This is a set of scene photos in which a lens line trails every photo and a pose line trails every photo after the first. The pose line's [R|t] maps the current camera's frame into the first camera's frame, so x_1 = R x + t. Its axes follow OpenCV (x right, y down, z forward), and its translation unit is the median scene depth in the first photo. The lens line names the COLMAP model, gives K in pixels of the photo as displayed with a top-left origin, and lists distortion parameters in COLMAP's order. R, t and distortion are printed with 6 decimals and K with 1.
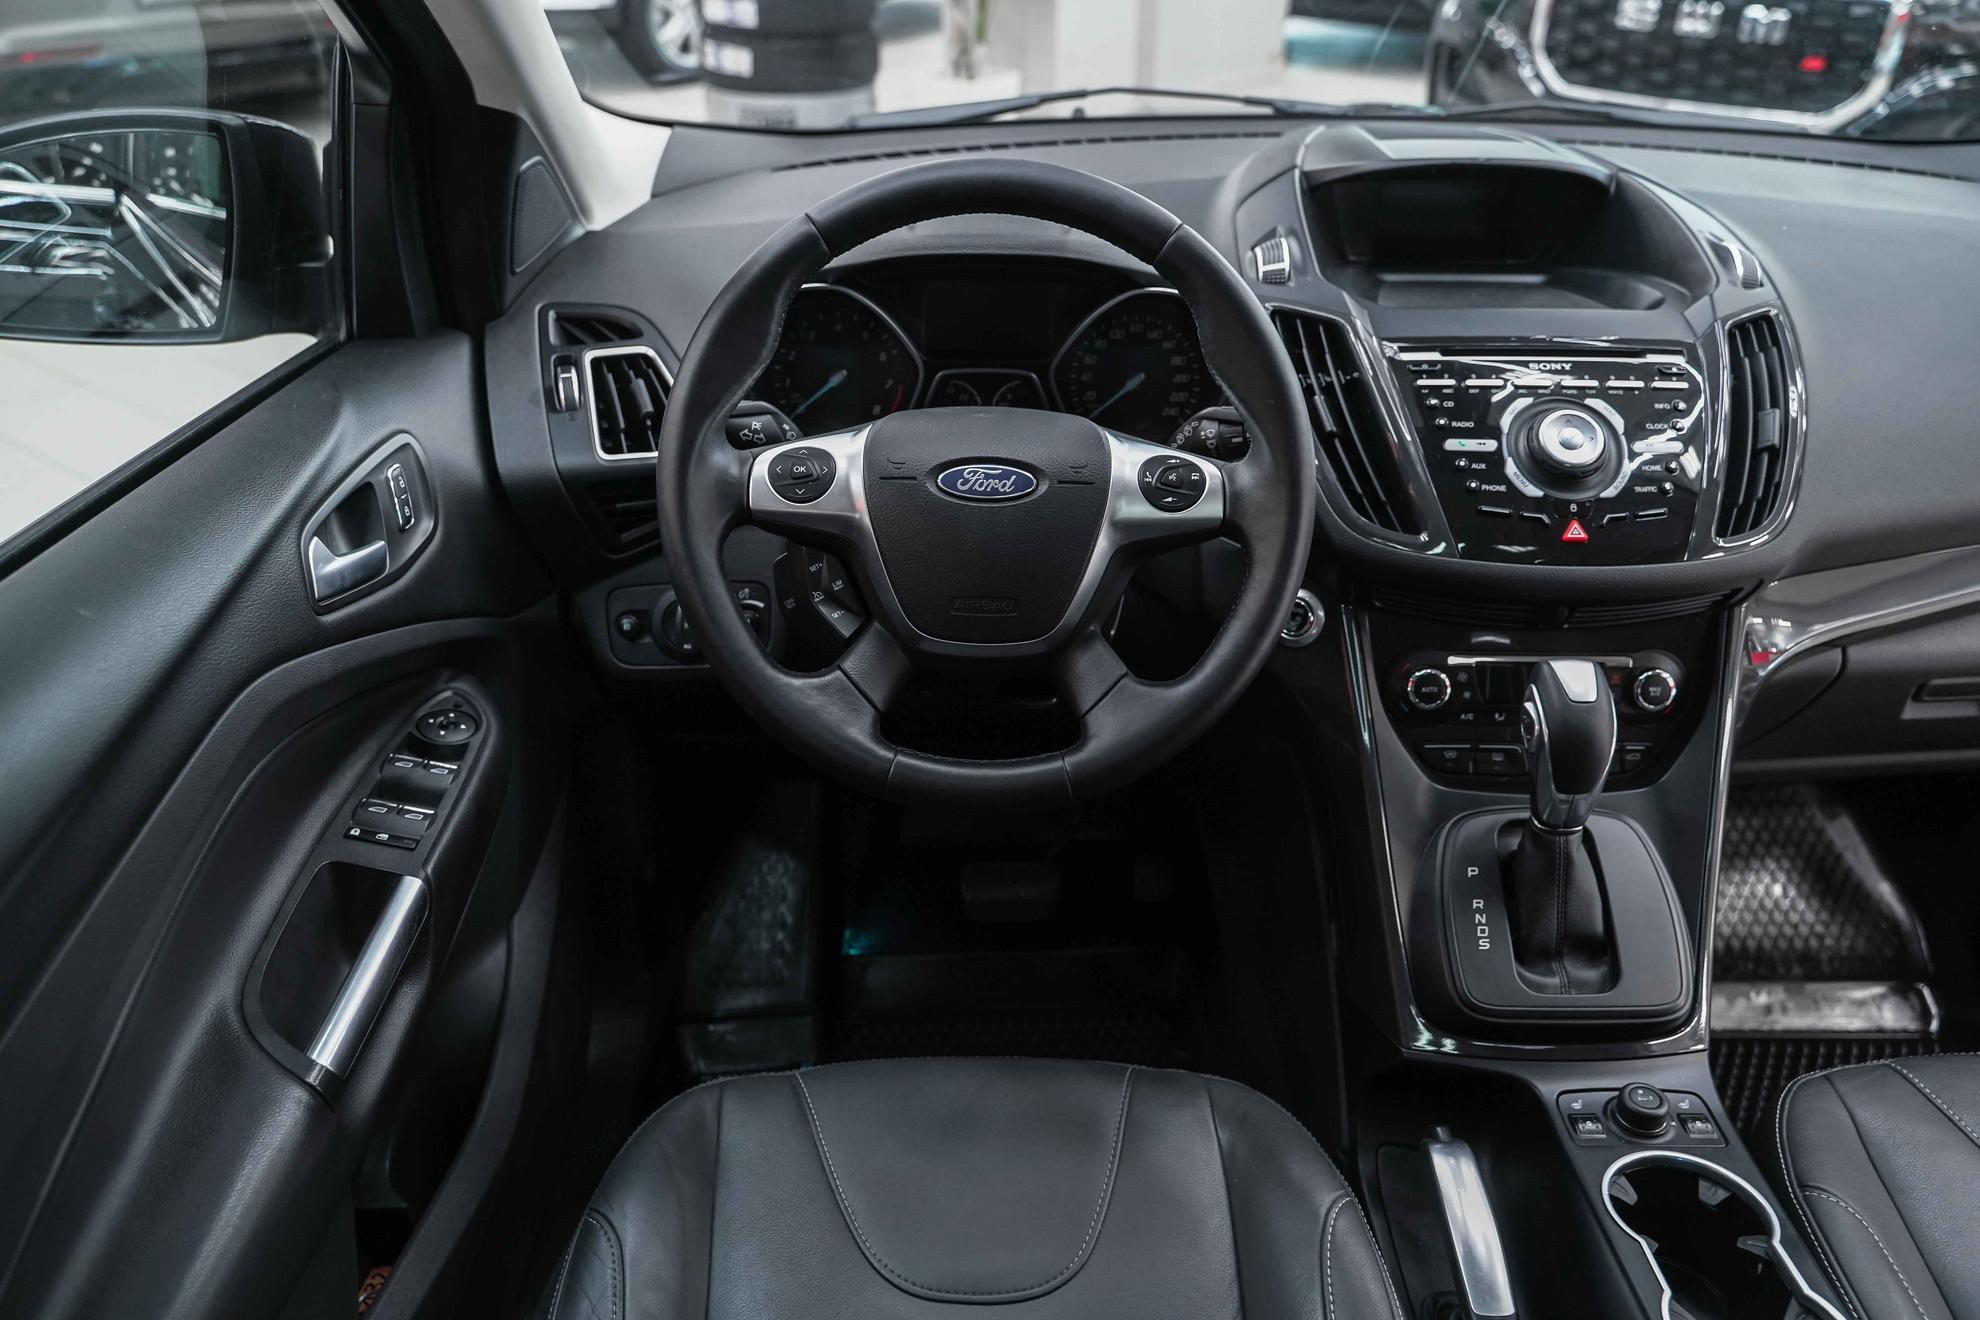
lens RADIAL K [[1624.2, 0, 990.0], [0, 1624.2, 660.0], [0, 0, 1]] dist [-0.008165, 0.000607]
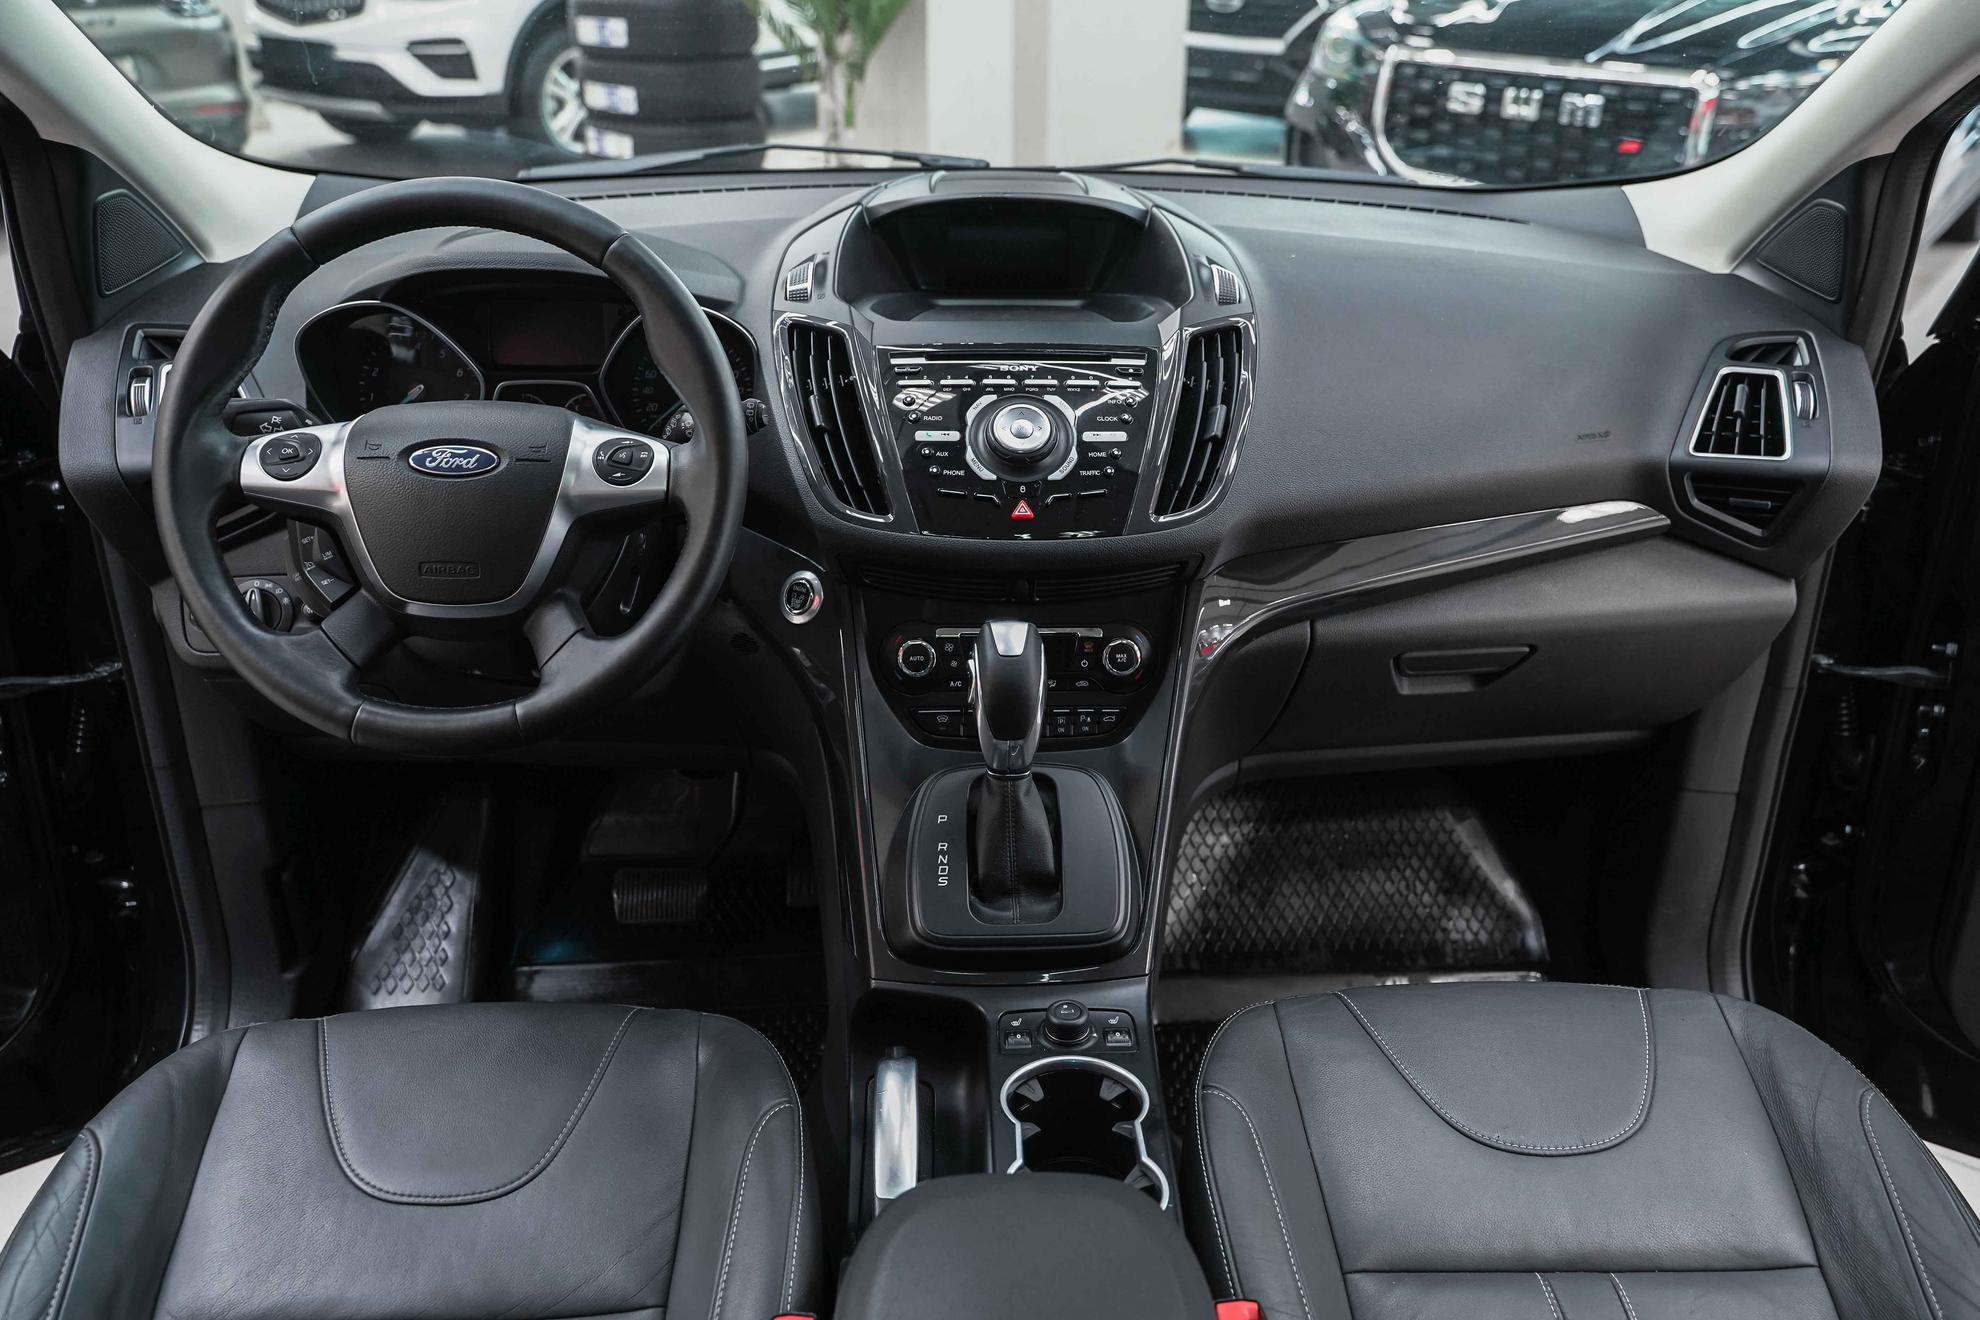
lens RADIAL K [[1703.5, 0, 1047.9], [0, 1703.5, 658.9], [0, 0, 1]] dist [-0.014033, -0.005319]
pose [[0.998982, -0.011295, 0.043678, 0.320200], [0.014234, 0.997613, -0.067566, 0.101410], [-0.042810, 0.068119, 0.996758, -0.162494]]
